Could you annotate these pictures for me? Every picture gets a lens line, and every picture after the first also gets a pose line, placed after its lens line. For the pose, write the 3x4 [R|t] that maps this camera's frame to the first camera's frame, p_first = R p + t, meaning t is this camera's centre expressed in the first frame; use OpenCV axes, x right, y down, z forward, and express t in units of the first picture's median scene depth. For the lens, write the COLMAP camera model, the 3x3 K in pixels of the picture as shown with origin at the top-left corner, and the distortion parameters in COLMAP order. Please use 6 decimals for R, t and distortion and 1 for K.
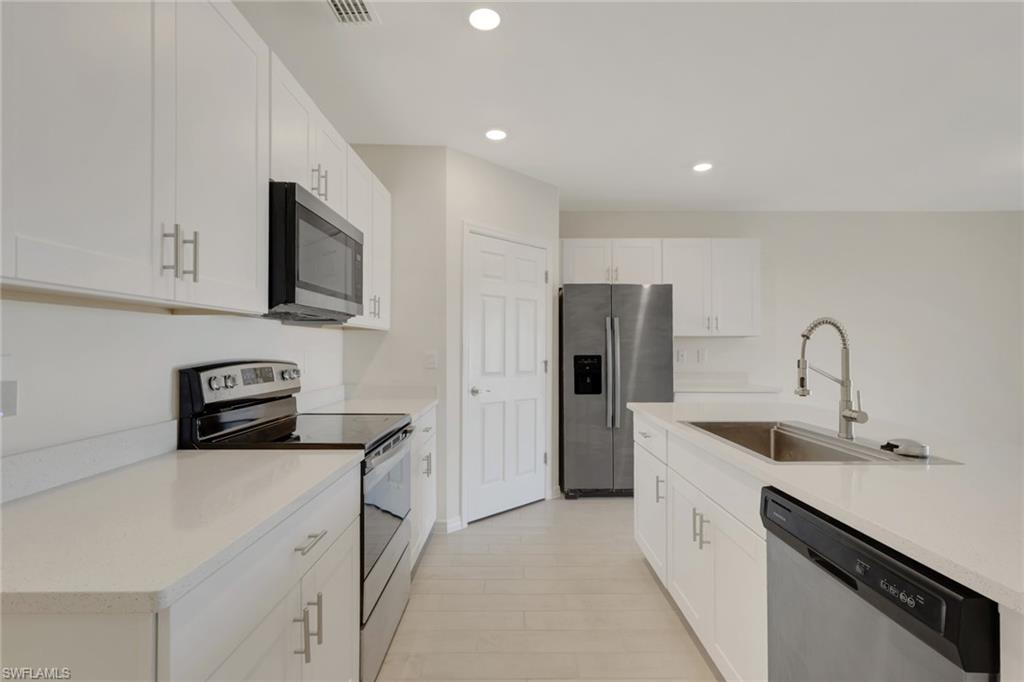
lens RADIAL K [[490.7, 0, 519.2], [0, 490.7, 337.1], [0, 0, 1]] dist [0.000343, 0.001023]
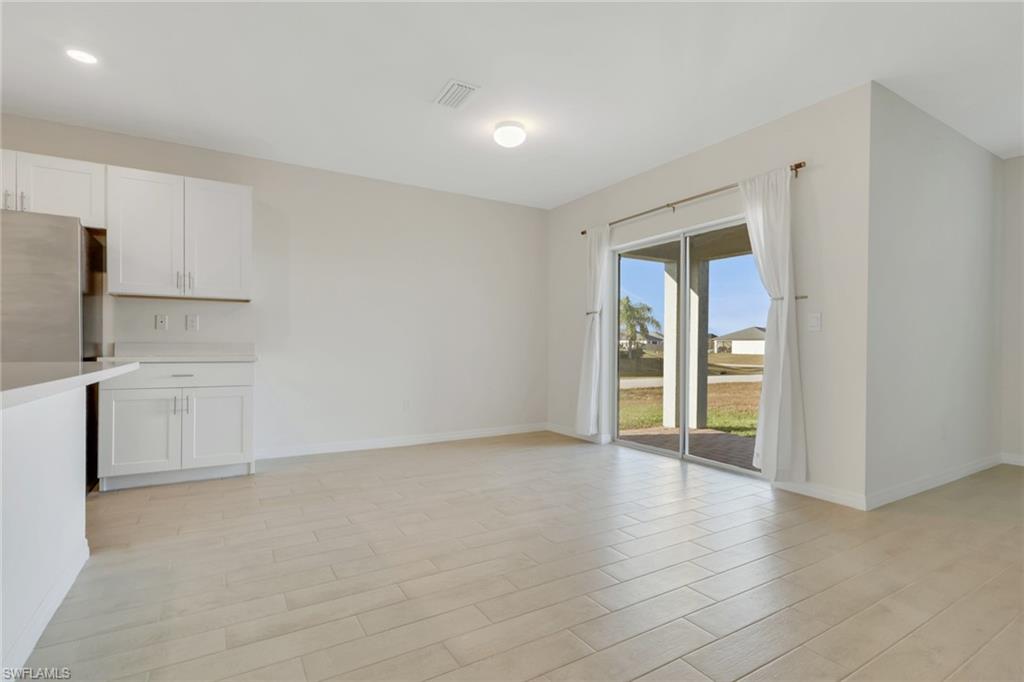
lens RADIAL K [[490.7, 0, 508.2], [0, 490.7, 347.4], [0, 0, 1]] dist [0.000343, 0.001023]
pose [[0.875483, -0.002237, 0.483243, 0.541884], [-0.010982, 0.999639, 0.024524, 0.066640], [-0.483124, -0.026777, 0.875143, 0.021248]]
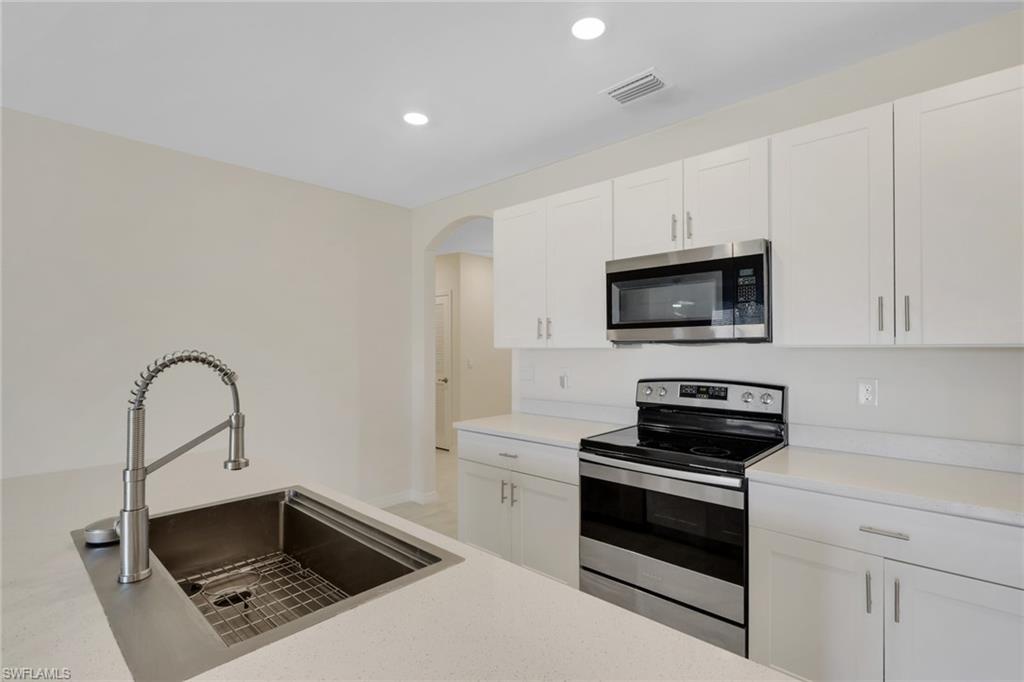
lens RADIAL K [[490.7, 0, 504.9], [0, 490.7, 347.4], [0, 0, 1]] dist [0.000343, 0.001023]
pose [[-0.715234, 0.001792, -0.698882, 0.357135], [0.018098, 0.999709, -0.015957, -0.012994], [0.698650, -0.024061, -0.715059, 0.781052]]
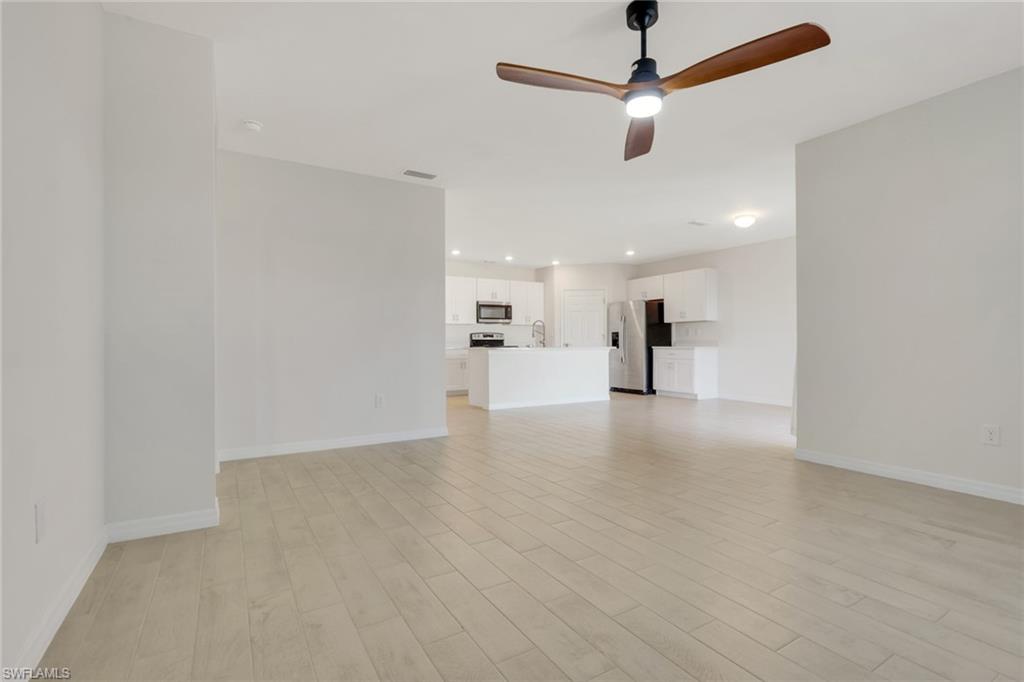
lens RADIAL K [[490.7, 0, 527.9], [0, 490.7, 344.2], [0, 0, 1]] dist [0.000343, 0.001023]
pose [[0.492692, -0.003896, -0.870195, 2.054863], [0.024764, 0.999648, 0.009546, 0.063643], [0.869851, -0.026253, 0.492615, -0.575689]]
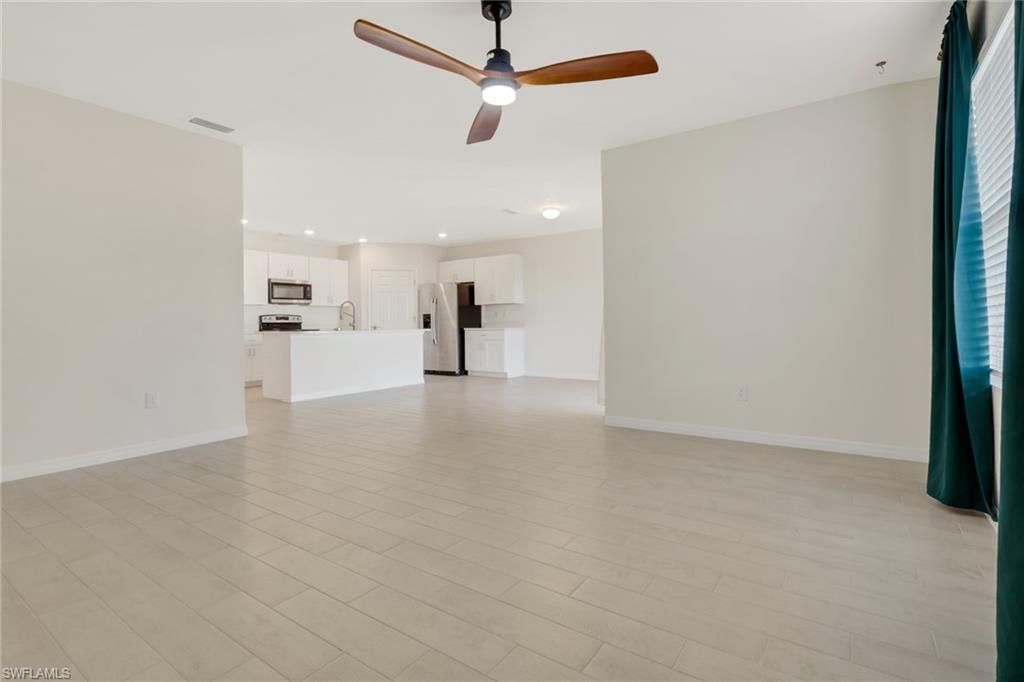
lens RADIAL K [[490.7, 0, 533.3], [0, 490.7, 318.6], [0, 0, 1]] dist [0.000343, 0.001023]
pose [[0.803772, -0.019584, -0.594614, 2.003224], [0.028022, 0.999595, 0.004956, 0.062714], [0.594277, -0.020645, 0.803996, -0.625706]]
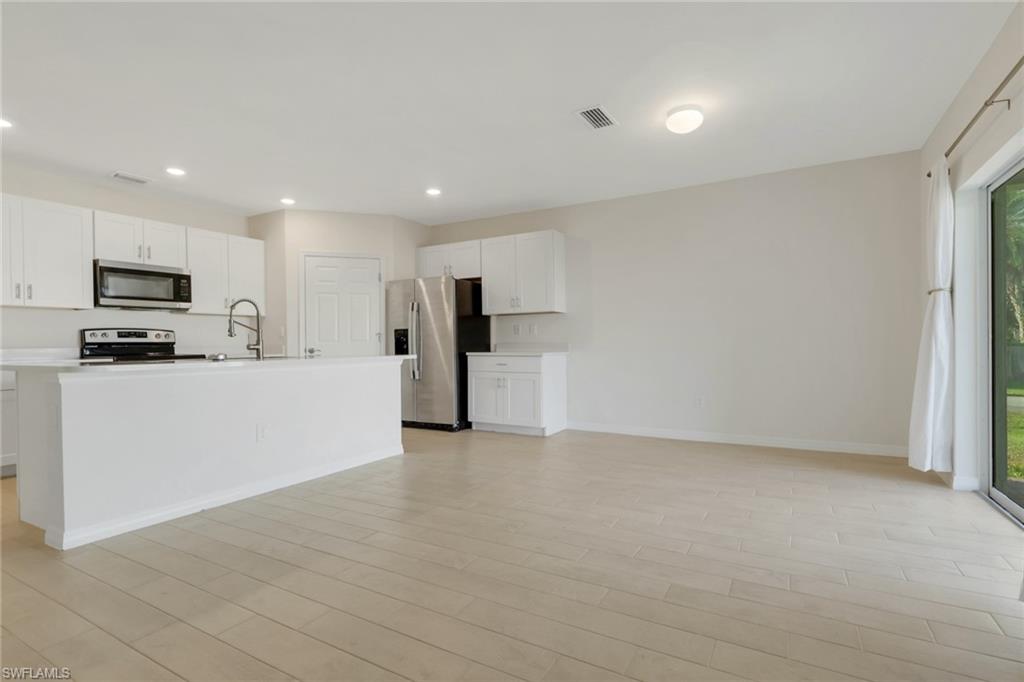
lens RADIAL K [[490.7, 0, 554.3], [0, 490.7, 345.4], [0, 0, 1]] dist [0.000343, 0.001023]
pose [[0.871449, -0.010399, -0.490376, 1.265181], [0.024821, 0.999429, 0.022916, 0.064310], [0.489858, -0.032142, 0.871210, -0.053988]]
